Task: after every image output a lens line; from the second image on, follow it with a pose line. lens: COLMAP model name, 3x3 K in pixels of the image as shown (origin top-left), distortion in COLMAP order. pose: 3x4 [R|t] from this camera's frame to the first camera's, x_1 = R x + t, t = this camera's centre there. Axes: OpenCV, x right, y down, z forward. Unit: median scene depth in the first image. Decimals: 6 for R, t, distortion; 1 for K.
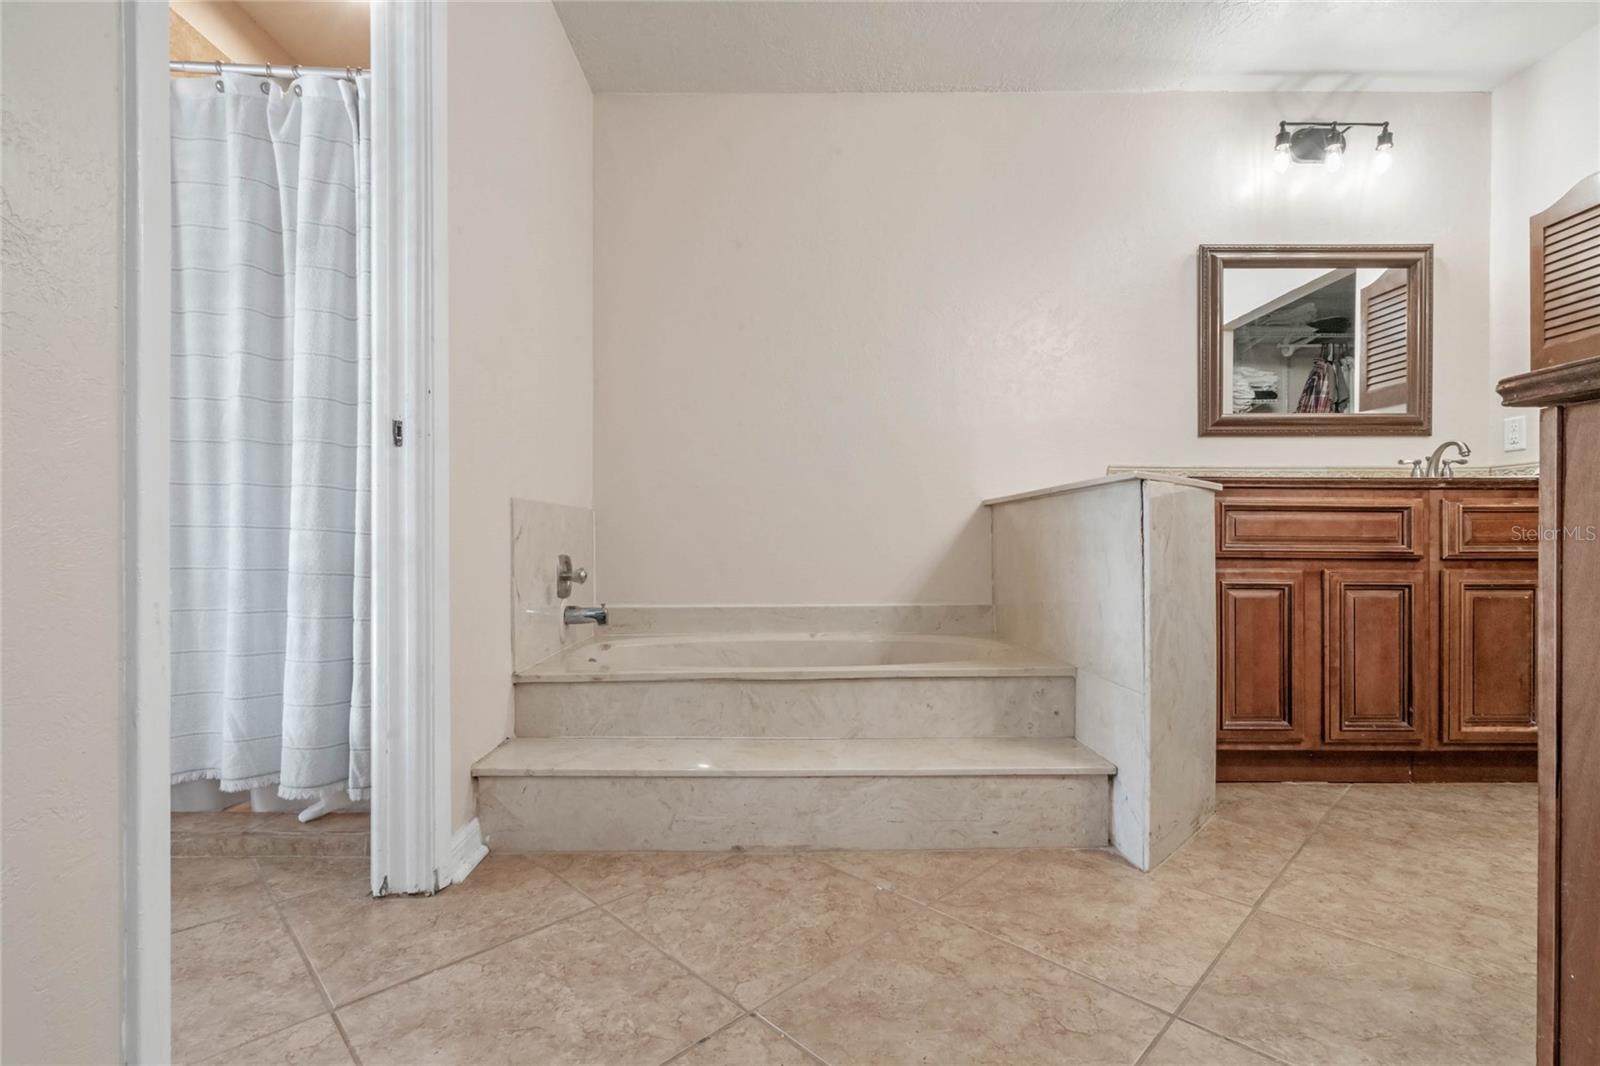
lens RADIAL K [[725.4, 0, 794.5], [0, 725.4, 536.7], [0, 0, 1]] dist [-0.003869, 0.000108]
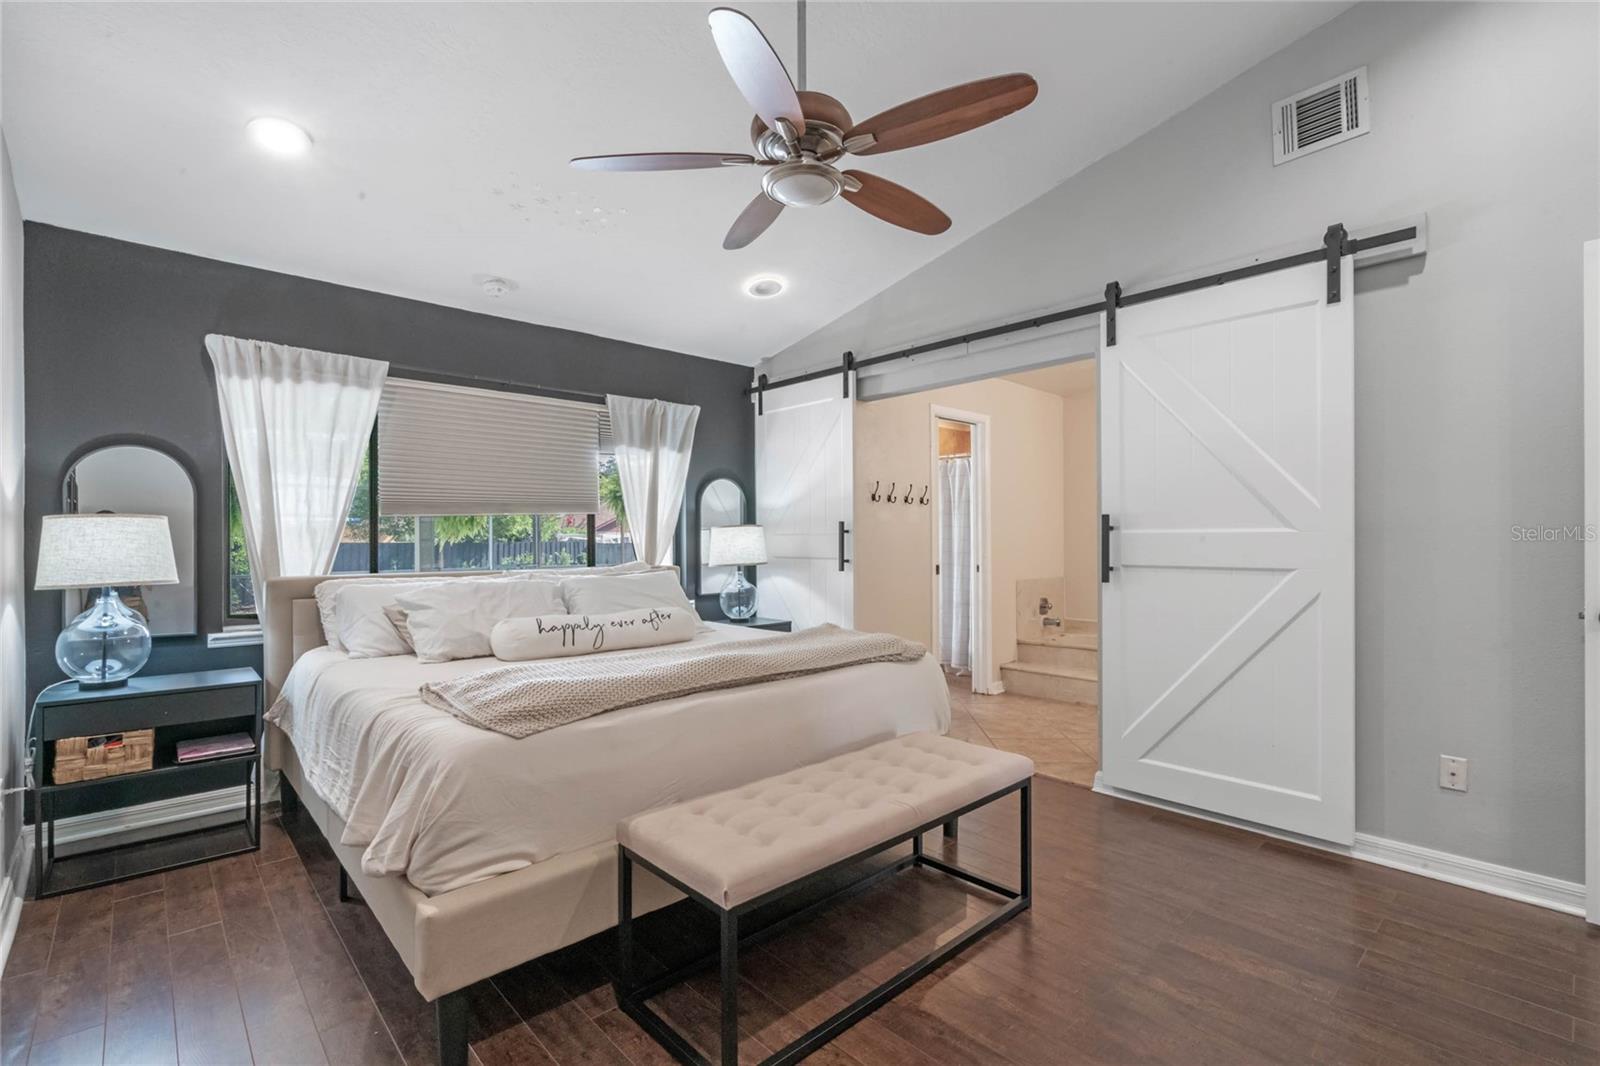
lens RADIAL K [[777.5, 0, 804.2], [0, 777.5, 538.3], [0, 0, 1]] dist [-0.005643, -0.000719]
pose [[0.694724, -0.003998, -0.719265, 1.458322], [0.003745, 0.999991, -0.001941, -0.249690], [0.719266, -0.001345, 0.694733, -2.065046]]
